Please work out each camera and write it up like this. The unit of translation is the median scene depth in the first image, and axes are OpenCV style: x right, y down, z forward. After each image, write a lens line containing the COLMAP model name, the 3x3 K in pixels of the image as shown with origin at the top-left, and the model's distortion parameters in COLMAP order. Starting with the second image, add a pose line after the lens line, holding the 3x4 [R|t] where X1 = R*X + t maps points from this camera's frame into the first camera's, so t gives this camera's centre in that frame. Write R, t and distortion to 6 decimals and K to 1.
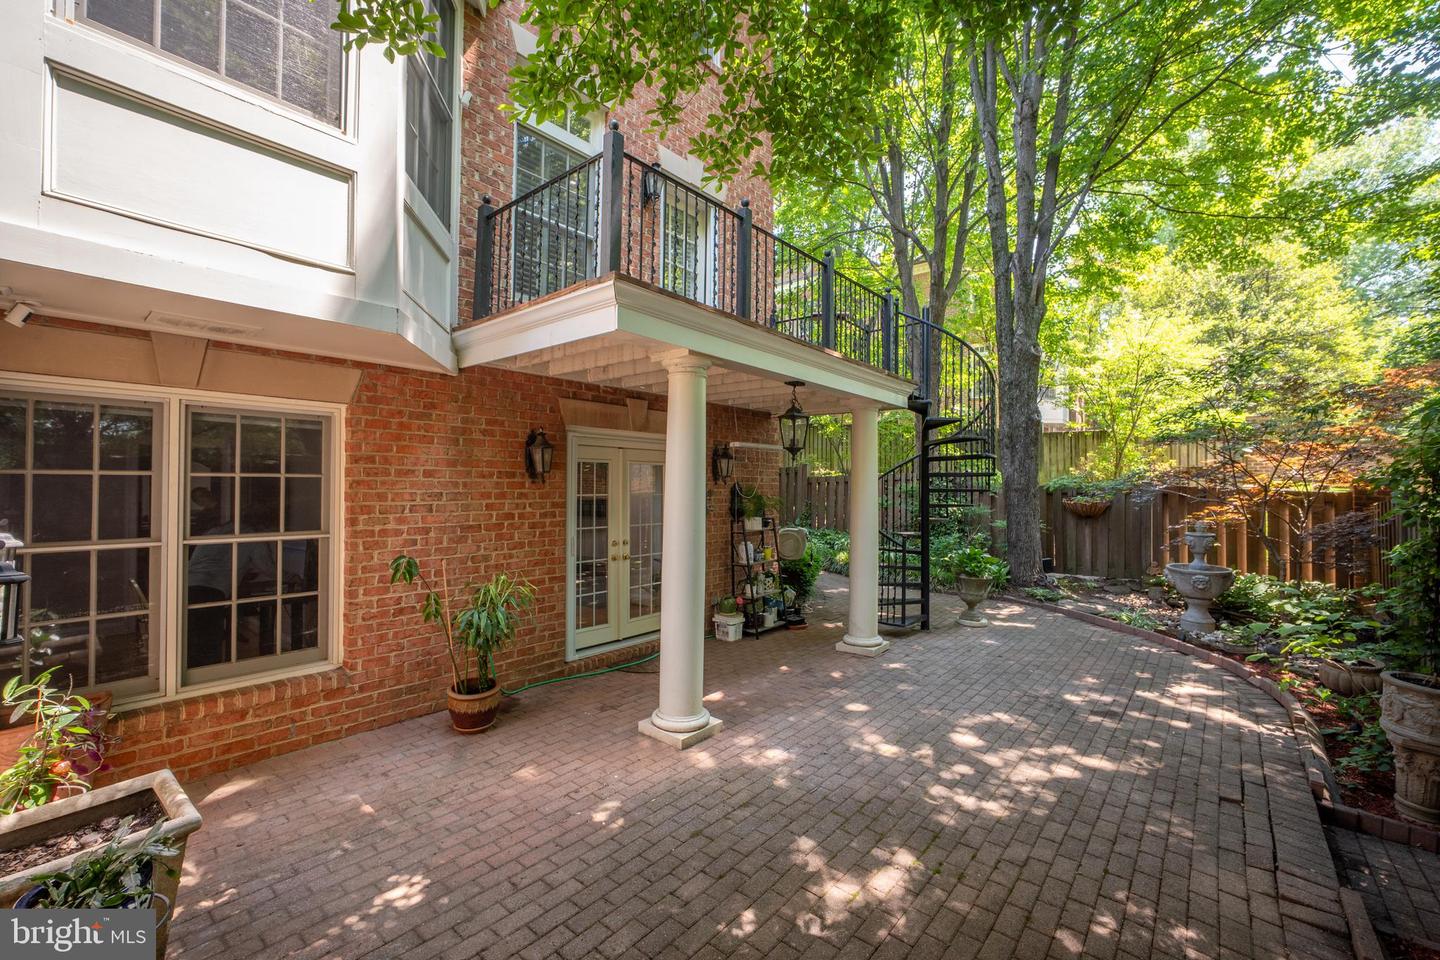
lens RADIAL K [[596.2, 0, 734.1], [0, 596.2, 484.5], [0, 0, 1]] dist [-0.011185, 0.000994]
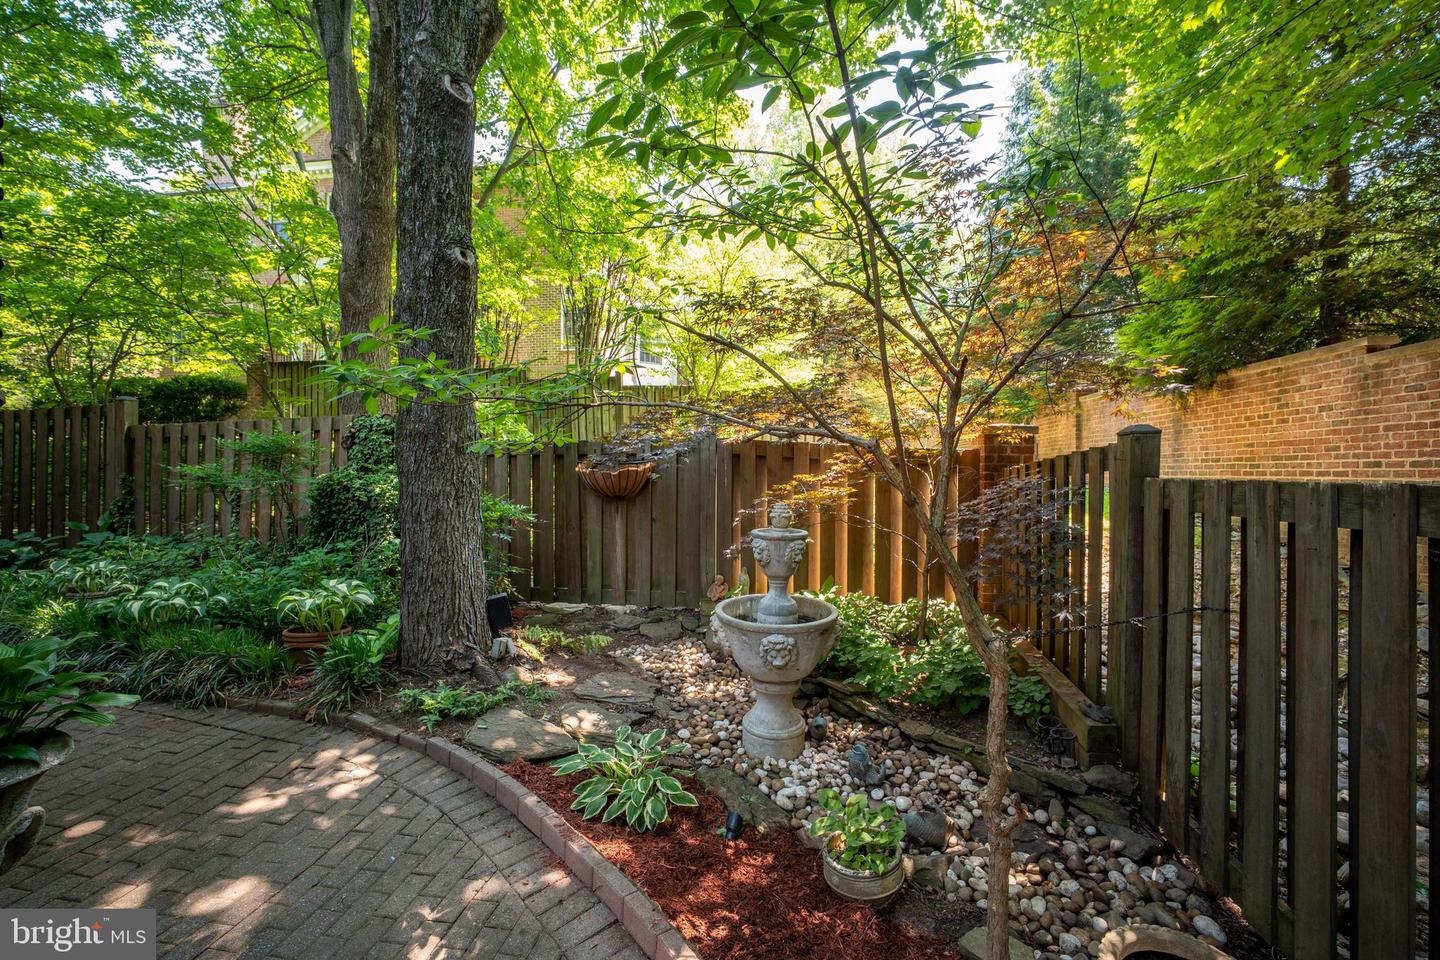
lens RADIAL K [[596.2, 0, 715.8], [0, 596.2, 471.9], [0, 0, 1]] dist [-0.011185, 0.000994]
pose [[0.860562, 0.000594, 0.509346, 0.807486], [-0.005199, 0.999957, 0.007618, 0.055321], [-0.509319, -0.009204, 0.860528, 0.998217]]
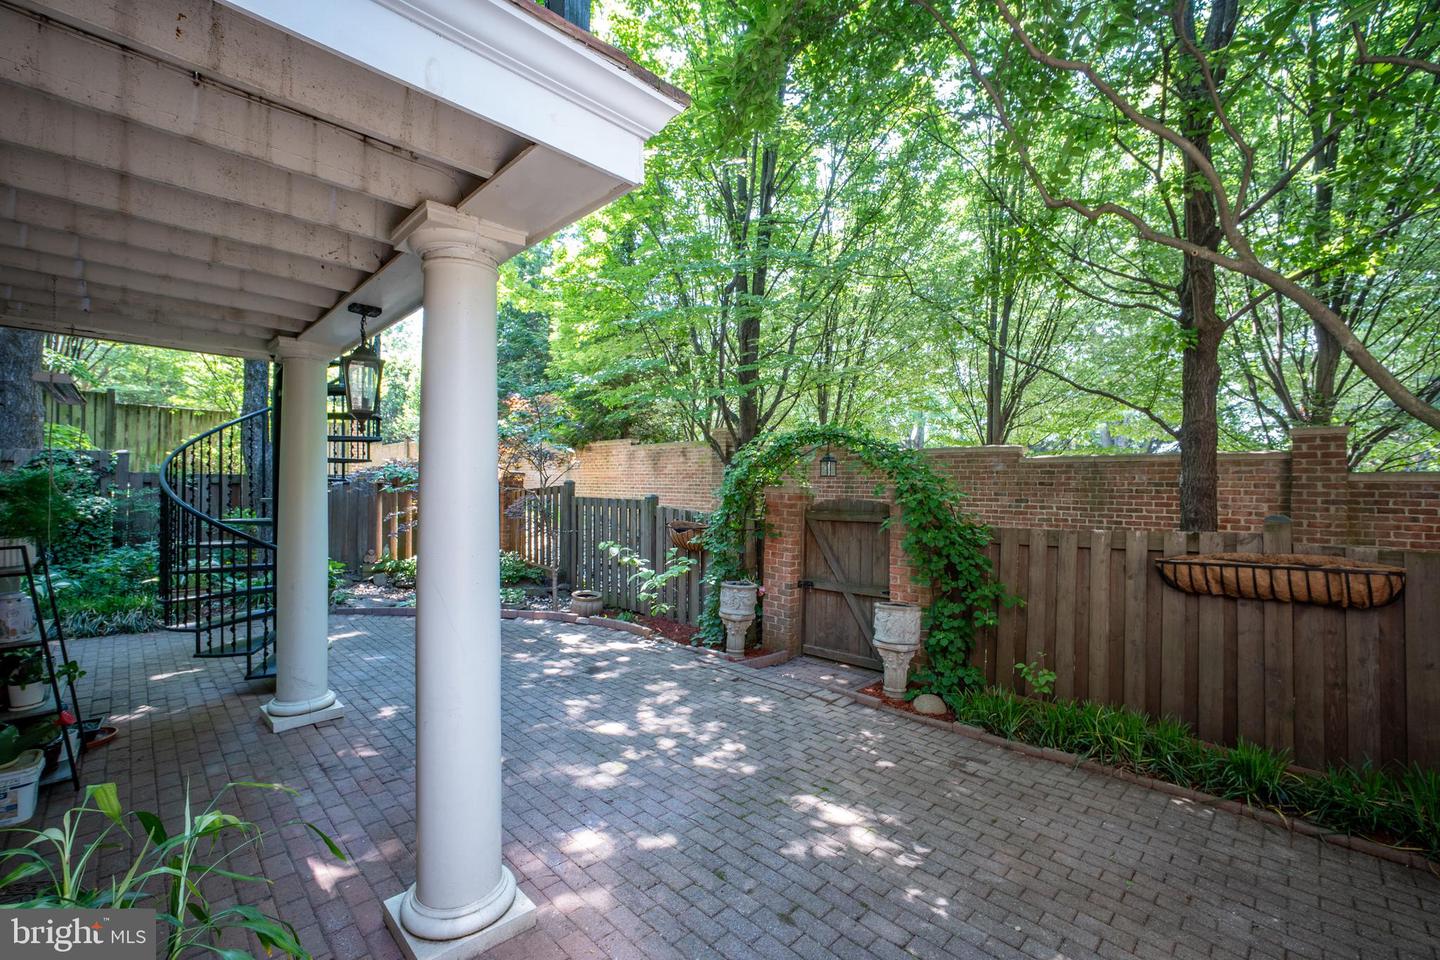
lens RADIAL K [[613.6, 0, 723.6], [0, 613.6, 479.0], [0, 0, 1]] dist [-0.029025, -0.000168]
pose [[0.097778, 0.007885, 0.995177, -0.493172], [-0.010379, 0.999922, -0.006903, 0.019080], [-0.995154, -0.009654, 0.097852, 0.591106]]
